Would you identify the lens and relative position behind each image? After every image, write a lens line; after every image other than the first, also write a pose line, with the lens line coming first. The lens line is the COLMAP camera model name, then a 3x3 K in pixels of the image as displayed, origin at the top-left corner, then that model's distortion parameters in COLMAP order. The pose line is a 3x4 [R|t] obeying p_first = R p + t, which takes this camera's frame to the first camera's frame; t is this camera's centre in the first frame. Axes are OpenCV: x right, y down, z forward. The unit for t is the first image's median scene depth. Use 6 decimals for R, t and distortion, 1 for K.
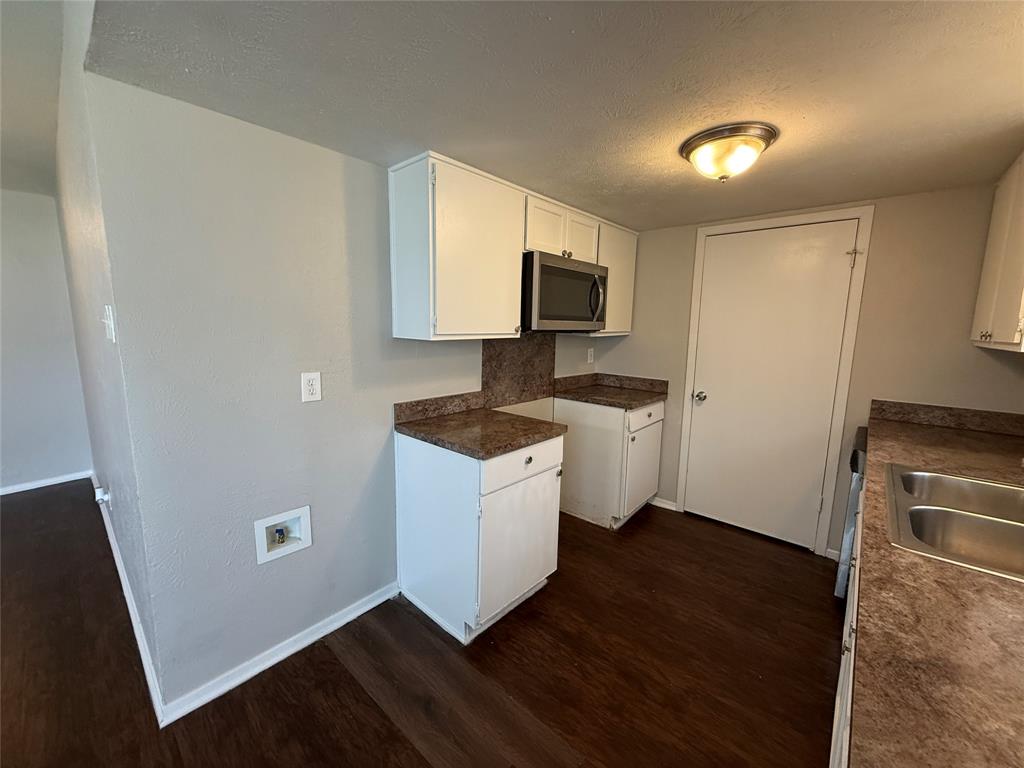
lens RADIAL K [[407.4, 0, 509.9], [0, 407.4, 383.5], [0, 0, 1]] dist [-0.001950, 0.000238]
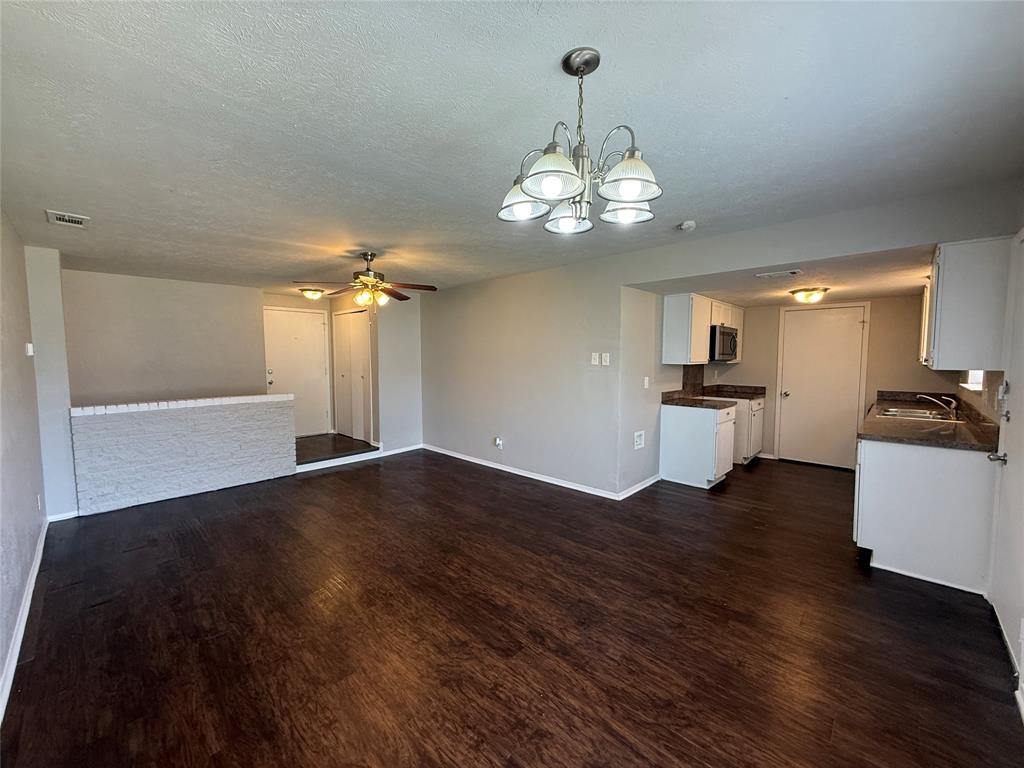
lens RADIAL K [[407.4, 0, 509.9], [0, 407.4, 382.1], [0, 0, 1]] dist [-0.001950, 0.000238]
pose [[0.998976, -0.011917, -0.043653, -0.937404], [0.008208, 0.996417, -0.084180, 0.161807], [0.044499, 0.083735, 0.995494, -1.209847]]
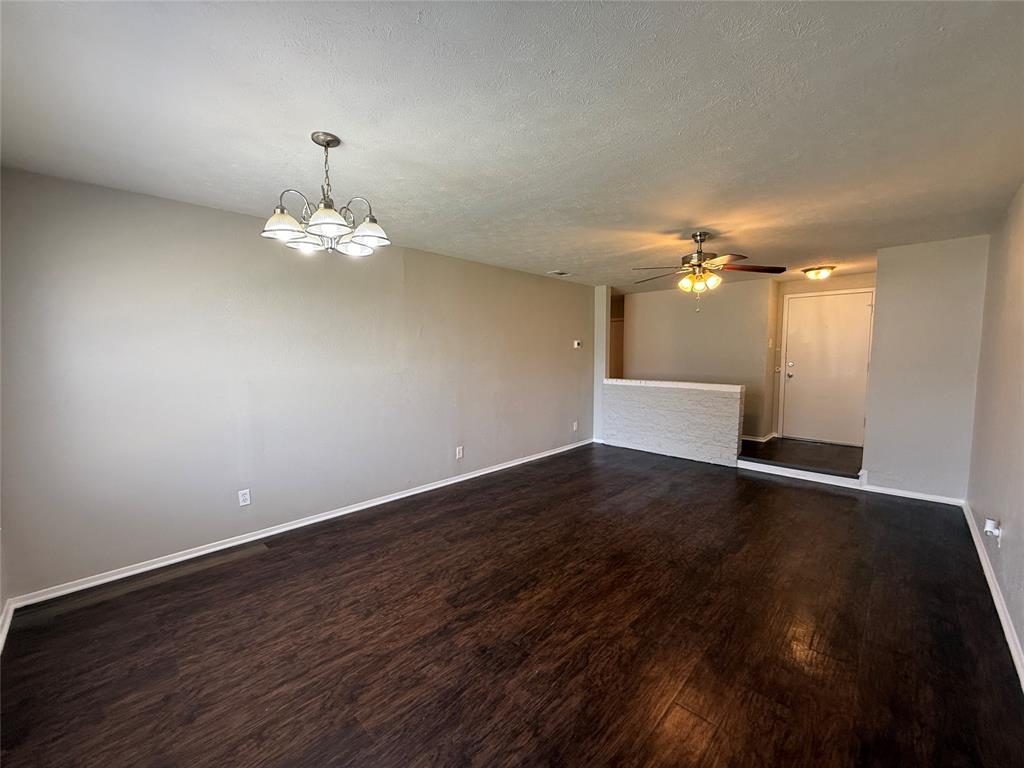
lens RADIAL K [[407.4, 0, 513.2], [0, 407.4, 383.4], [0, 0, 1]] dist [-0.001950, 0.000238]
pose [[-0.042805, 0.070770, -0.996574, 0.000548], [-0.149244, 0.985843, 0.076418, 0.028126], [0.987873, 0.152004, -0.031637, -0.172614]]
